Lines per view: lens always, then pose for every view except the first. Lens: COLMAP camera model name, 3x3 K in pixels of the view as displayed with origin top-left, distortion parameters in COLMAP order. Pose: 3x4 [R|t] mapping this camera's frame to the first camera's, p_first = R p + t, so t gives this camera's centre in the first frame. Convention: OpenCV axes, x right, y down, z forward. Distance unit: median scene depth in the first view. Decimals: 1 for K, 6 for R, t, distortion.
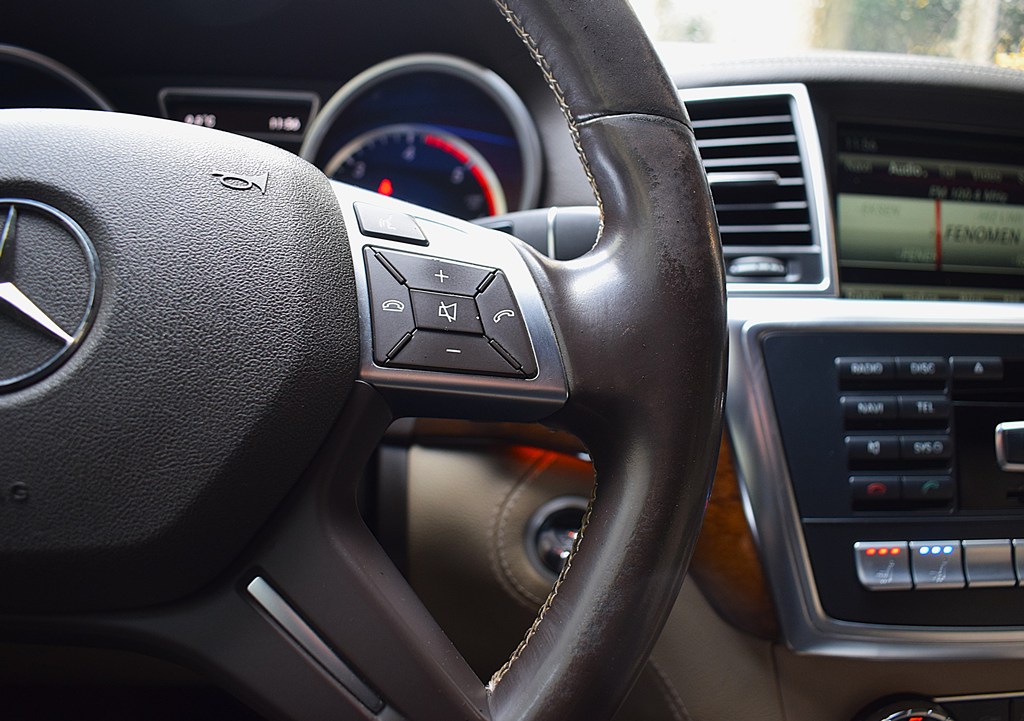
lens RADIAL K [[902.3, 0, 543.4], [0, 902.3, 362.1], [0, 0, 1]] dist [-0.102551, 0.000344]
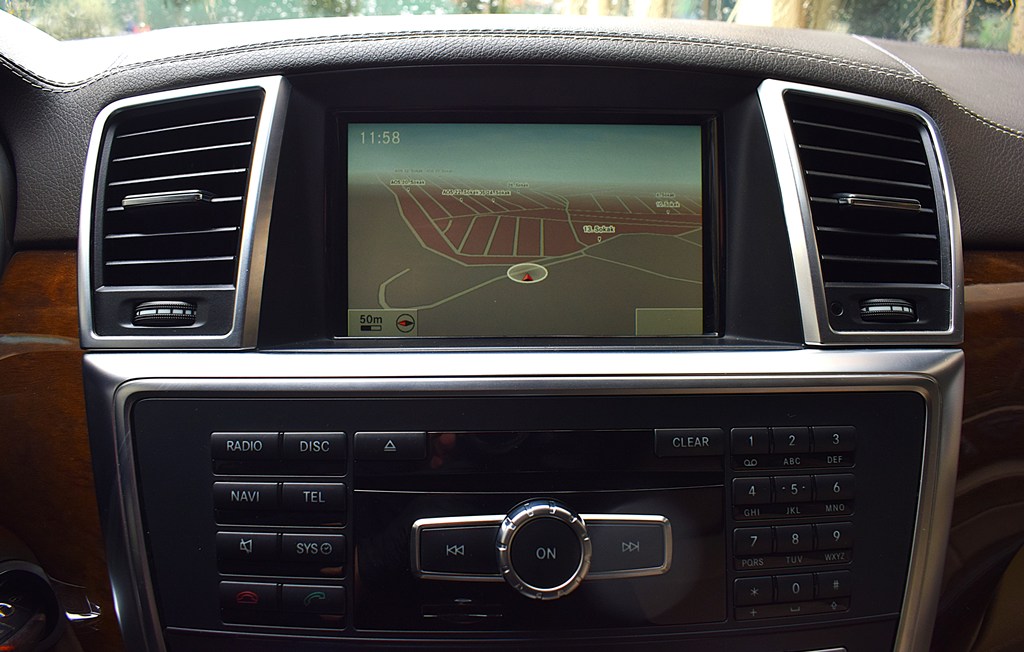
lens RADIAL K [[798.7, 0, 509.4], [0, 798.7, 306.2], [0, 0, 1]] dist [-0.087534, 0.003940]
pose [[0.993300, -0.014455, -0.114657, 0.687332], [0.018996, 0.999074, 0.038607, -0.141242], [0.113993, -0.040526, 0.992655, 0.329037]]
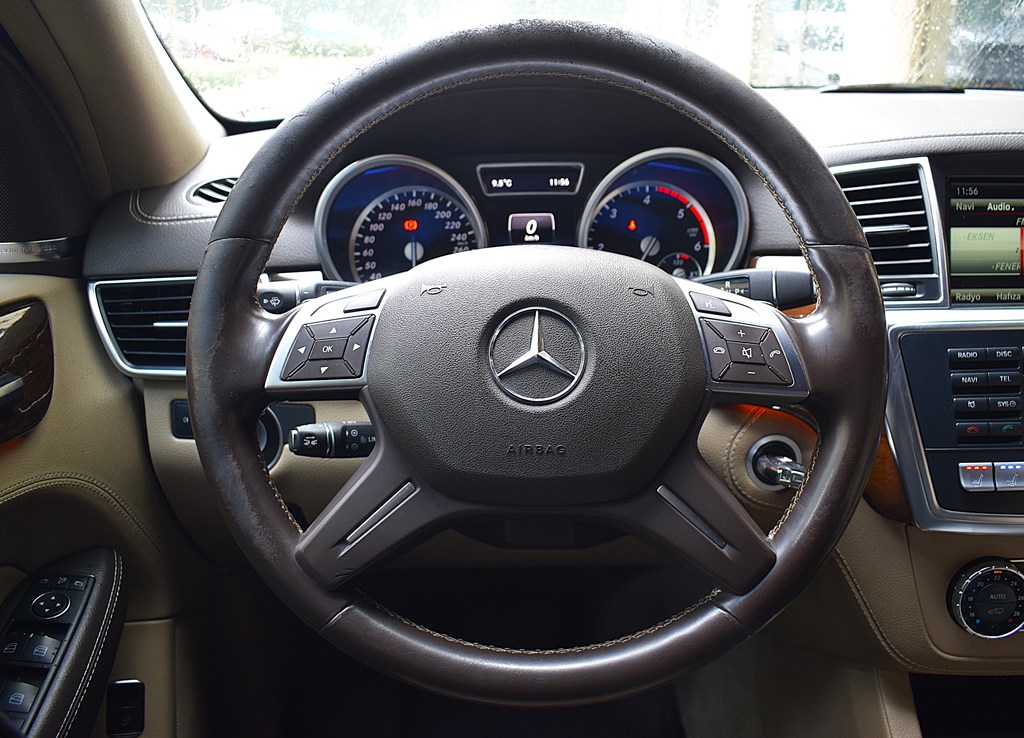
lens RADIAL K [[920.7, 0, 514.0], [0, 920.7, 365.1], [0, 0, 1]] dist [-0.113256, 0.021000]
pose [[0.989835, -0.022415, -0.140444, -0.218045], [0.035953, 0.994864, 0.094616, -0.156341], [0.137602, -0.098704, 0.985557, -0.700553]]
